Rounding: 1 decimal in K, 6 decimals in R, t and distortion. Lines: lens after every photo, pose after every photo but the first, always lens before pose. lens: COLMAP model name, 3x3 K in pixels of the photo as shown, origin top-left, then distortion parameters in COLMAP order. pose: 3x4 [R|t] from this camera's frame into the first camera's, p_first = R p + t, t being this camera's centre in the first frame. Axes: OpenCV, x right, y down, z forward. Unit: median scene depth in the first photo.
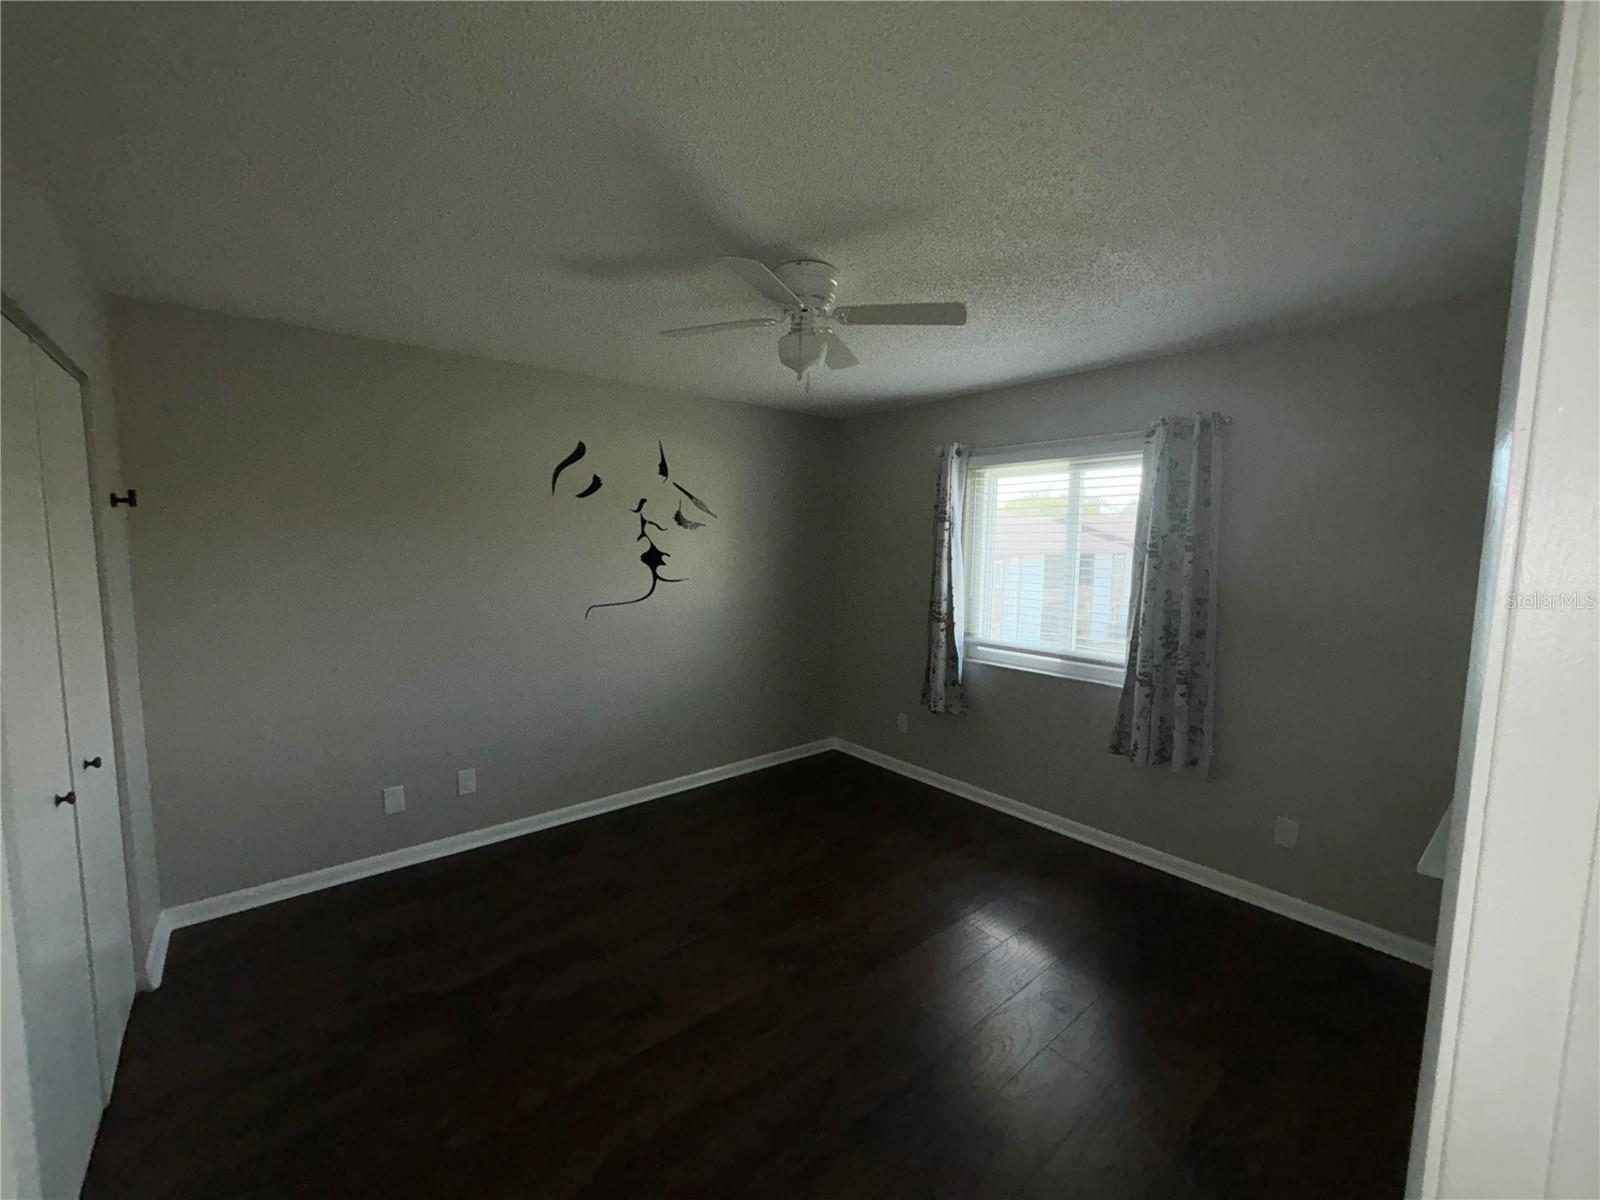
lens RADIAL K [[637.6, 0, 805.0], [0, 637.6, 601.7], [0, 0, 1]] dist [-0.000527, -0.001160]
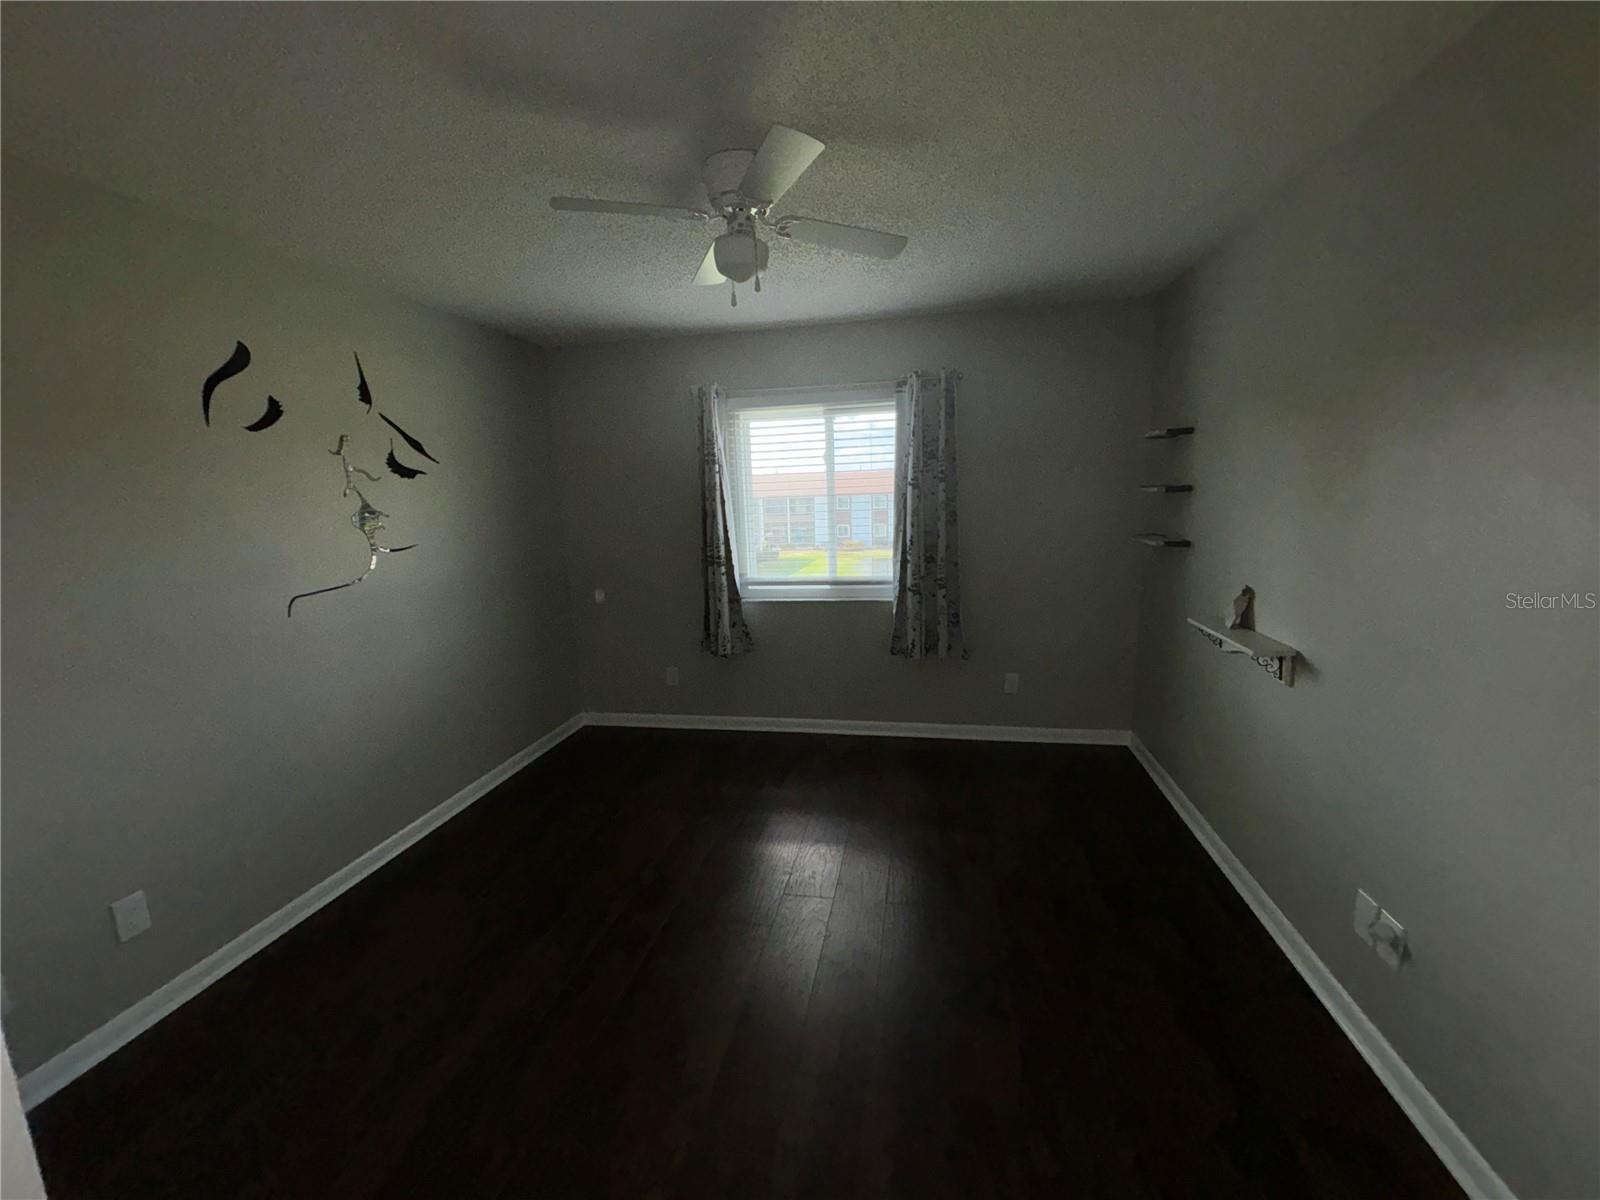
lens RADIAL K [[637.6, 0, 807.5], [0, 637.6, 601.8], [0, 0, 1]] dist [-0.000527, -0.001160]
pose [[0.780010, -0.143748, 0.609033, -0.324630], [0.101889, 0.989445, 0.103042, -0.001874], [-0.617416, -0.018320, 0.786423, 0.141575]]
